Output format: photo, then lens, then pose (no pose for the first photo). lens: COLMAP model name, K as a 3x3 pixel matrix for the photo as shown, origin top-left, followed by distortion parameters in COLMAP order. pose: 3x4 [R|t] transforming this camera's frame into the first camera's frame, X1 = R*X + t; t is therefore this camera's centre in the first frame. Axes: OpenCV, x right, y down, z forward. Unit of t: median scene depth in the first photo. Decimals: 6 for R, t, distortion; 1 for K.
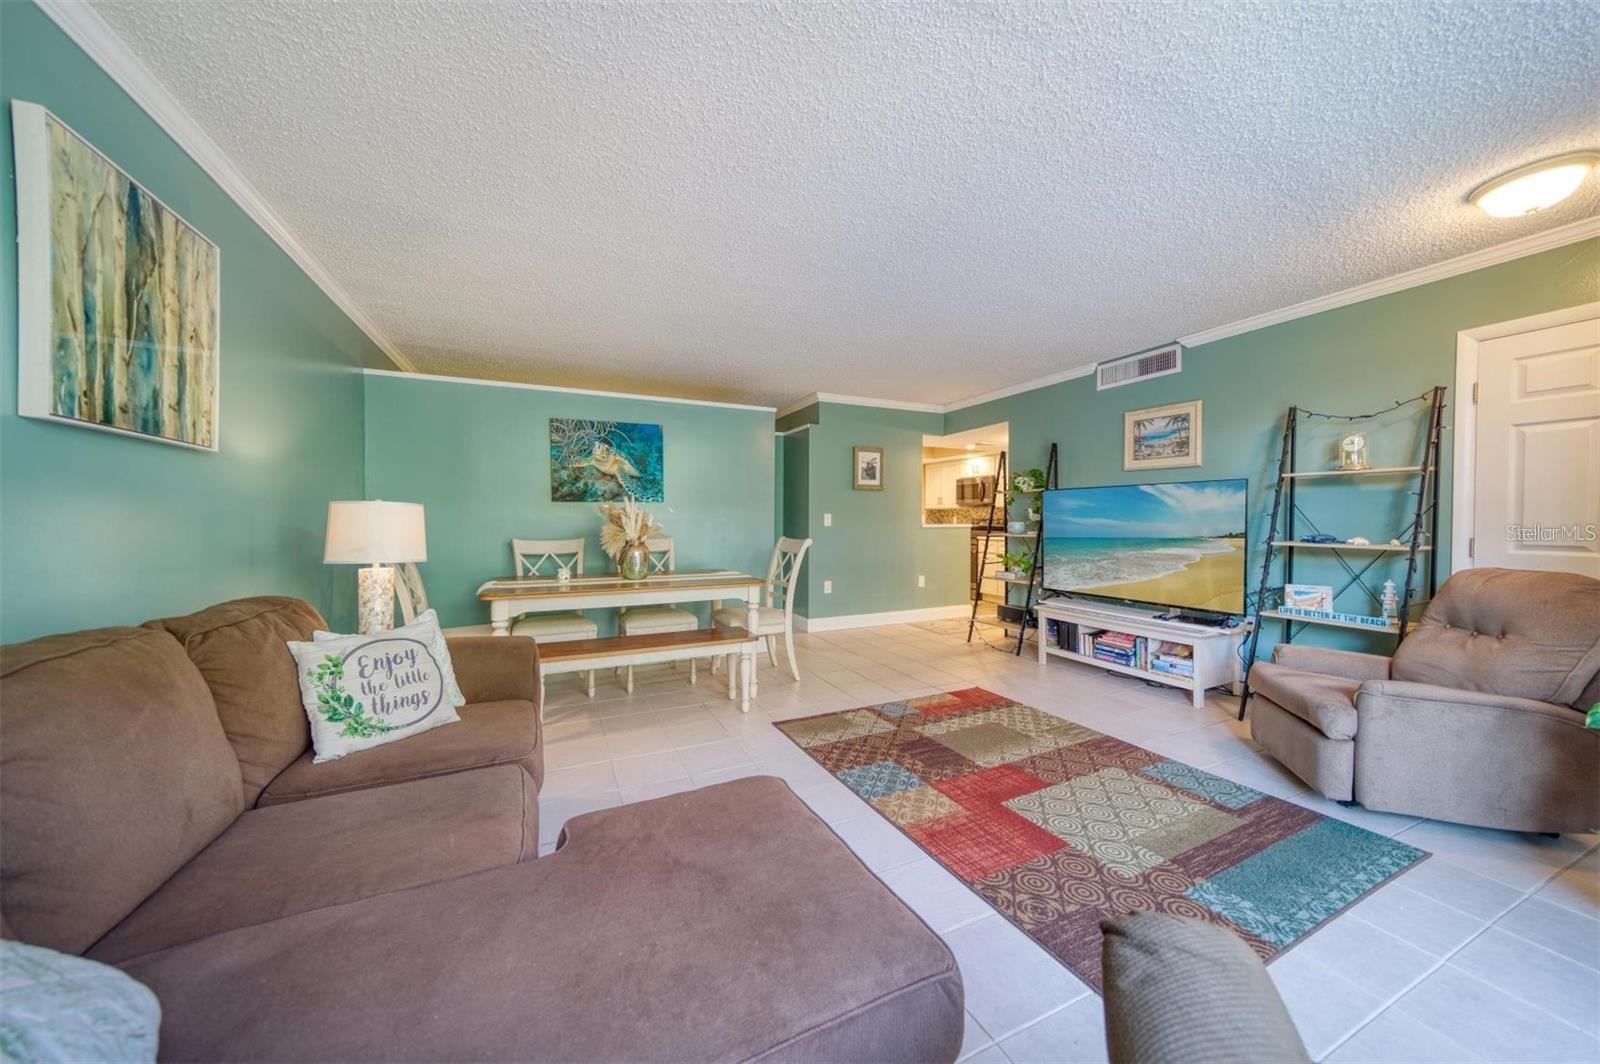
lens RADIAL K [[544.4, 0, 800.0], [0, 544.4, 532.0], [0, 0, 1]] dist [0.000362, 0.000011]
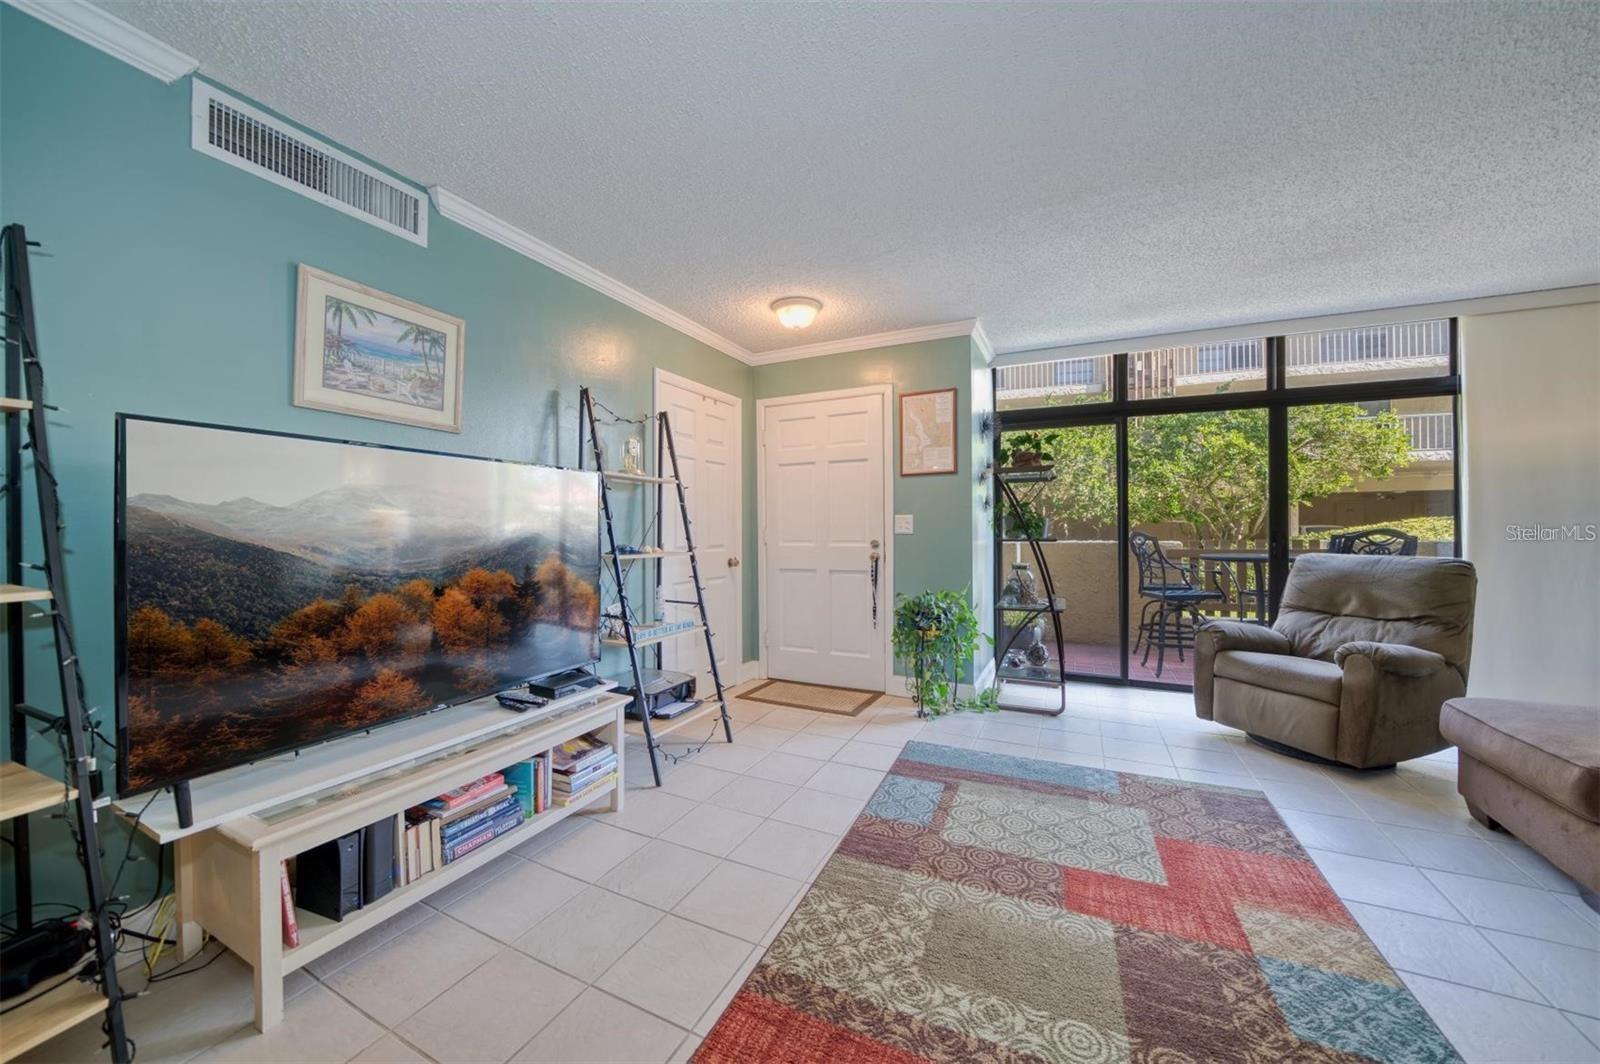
lens RADIAL K [[572.9, 0, 800.0], [0, 572.9, 532.0], [0, 0, 1]] dist [-0.027990, 0.004710]
pose [[-0.636575, -0.002432, 0.771211, 0.067106], [0.019864, 0.999612, 0.019549, -0.032461], [-0.770959, 0.027763, -0.636279, 1.557594]]
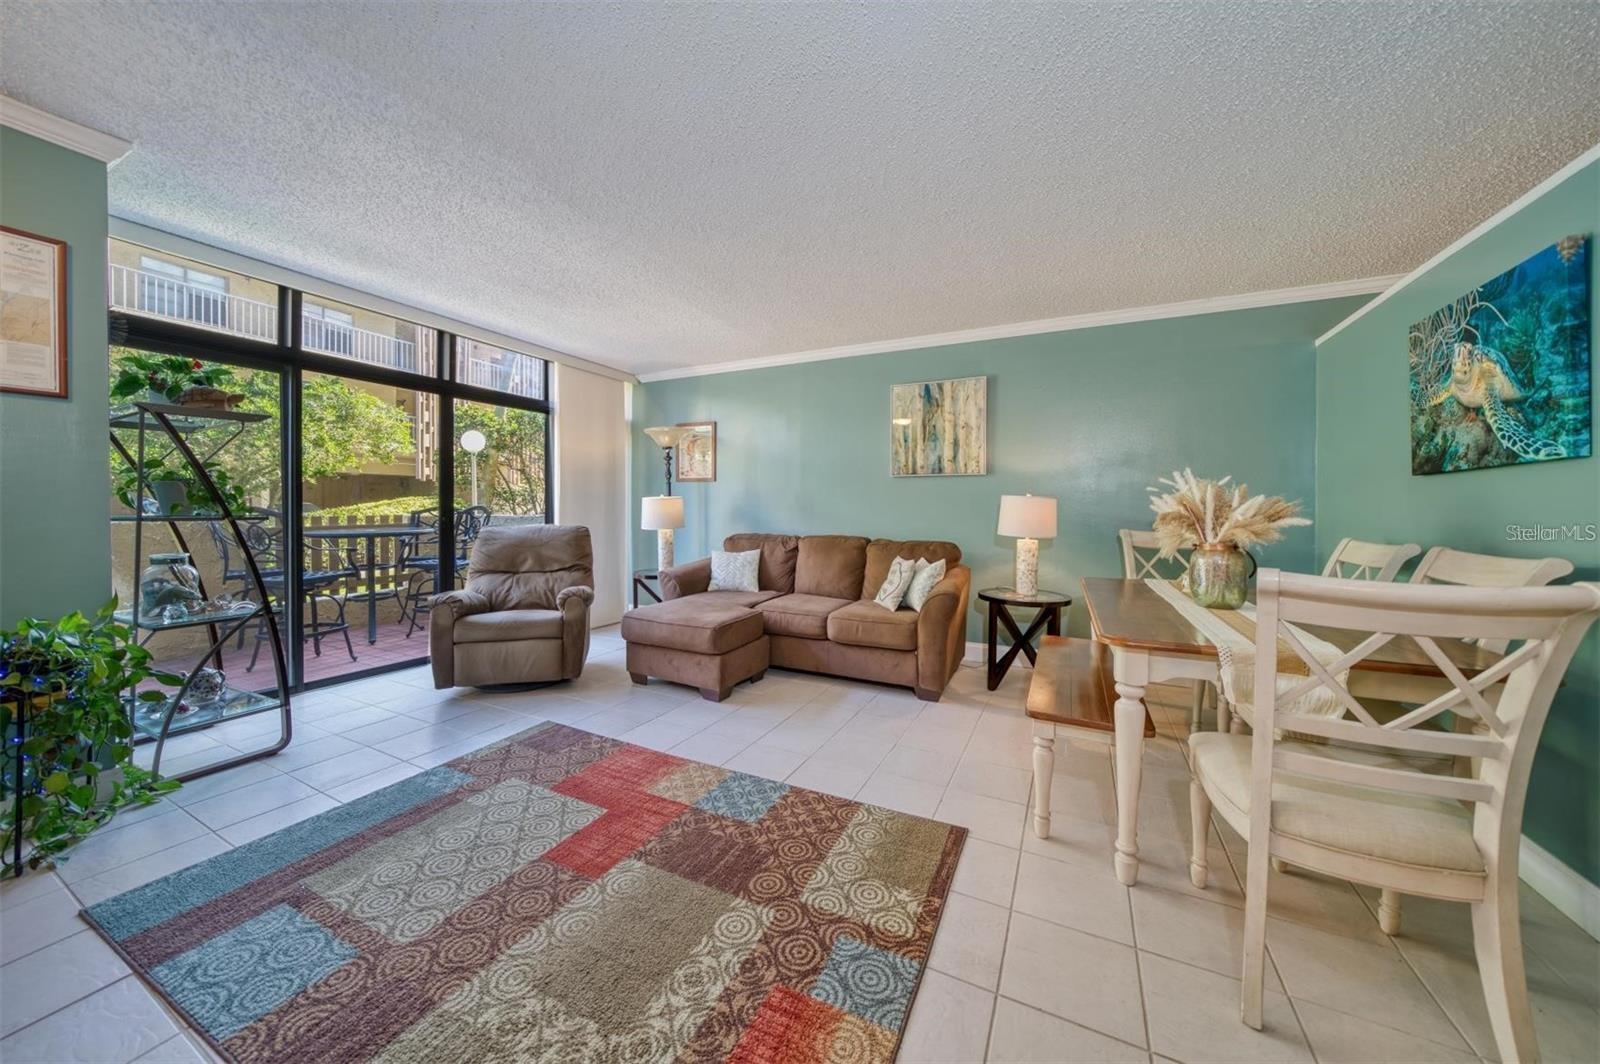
lens RADIAL K [[555.8, 0, 790.1], [0, 555.8, 508.4], [0, 0, 1]] dist [-0.001016, 0.000042]
pose [[-0.791527, -0.005951, -0.611105, 0.571612], [-0.022045, 0.999580, 0.018820, -0.028847], [0.610736, 0.028368, -0.791326, 1.559044]]
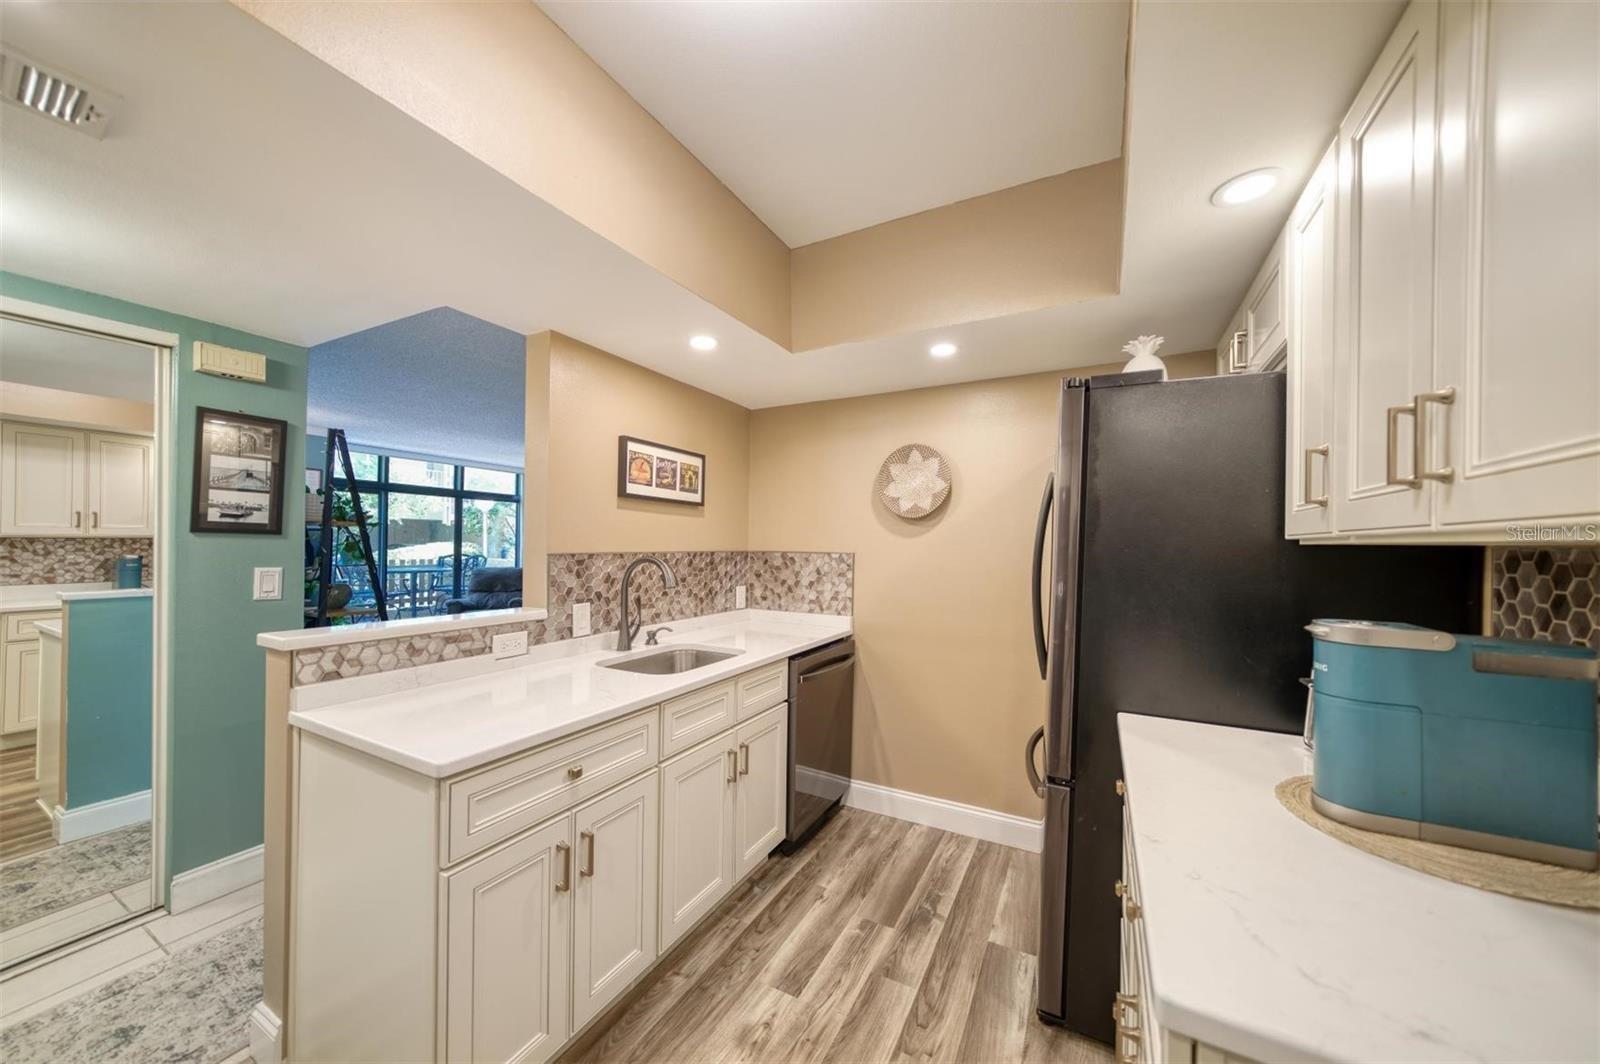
lens RADIAL K [[544.4, 0, 800.0], [0, 544.4, 532.0], [0, 0, 1]] dist [0.000362, 0.000011]
pose [[-0.798597, -0.025247, -0.601337, 0.669045], [-0.026218, 0.999631, -0.007151, -0.140789], [0.601295, 0.010055, -0.798964, 3.097914]]
